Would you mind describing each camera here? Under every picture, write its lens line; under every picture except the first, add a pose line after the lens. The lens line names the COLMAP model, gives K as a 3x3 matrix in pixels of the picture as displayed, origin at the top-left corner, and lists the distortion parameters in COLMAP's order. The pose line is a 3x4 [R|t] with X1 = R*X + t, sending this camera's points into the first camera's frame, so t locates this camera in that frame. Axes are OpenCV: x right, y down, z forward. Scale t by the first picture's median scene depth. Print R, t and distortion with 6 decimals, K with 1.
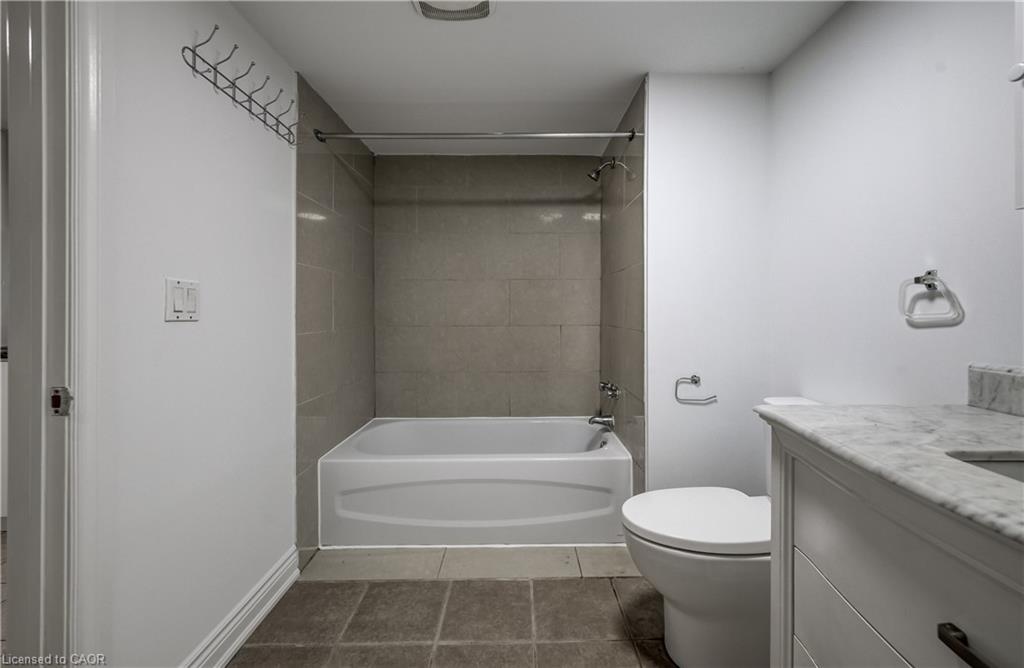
lens RADIAL K [[407.9, 0, 514.1], [0, 407.9, 310.9], [0, 0, 1]] dist [-0.000709, 0.000010]
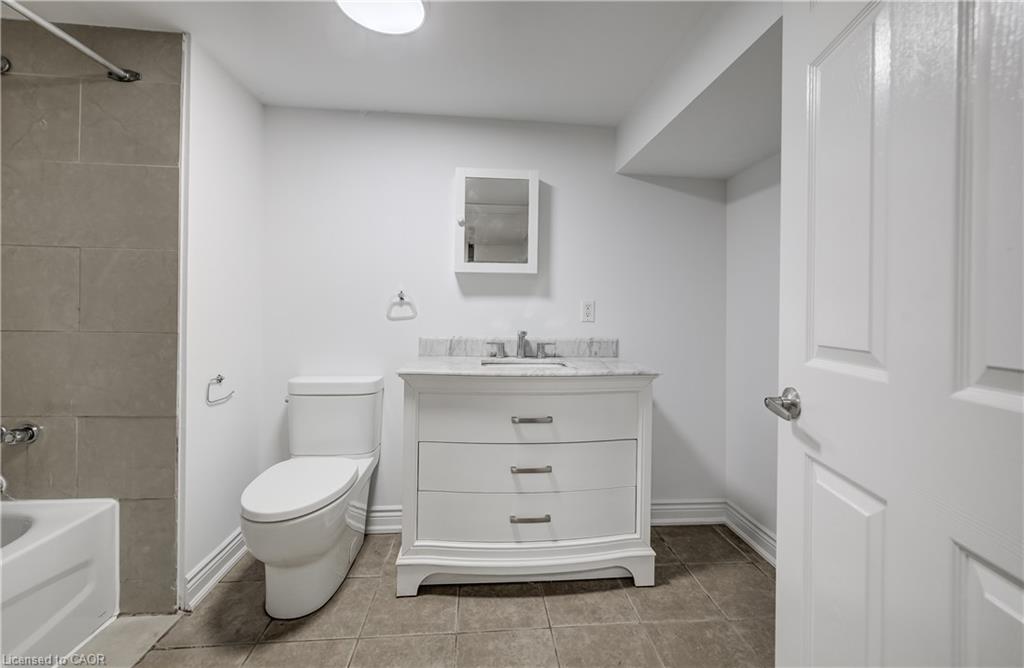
lens RADIAL K [[407.9, 0, 514.1], [0, 407.9, 310.9], [0, 0, 1]] dist [-0.000709, 0.000010]
pose [[-0.074291, 0.001352, 0.997236, -0.770825], [-0.017246, 0.999848, -0.002640, -0.005391], [-0.997087, -0.017395, -0.074256, 0.484898]]
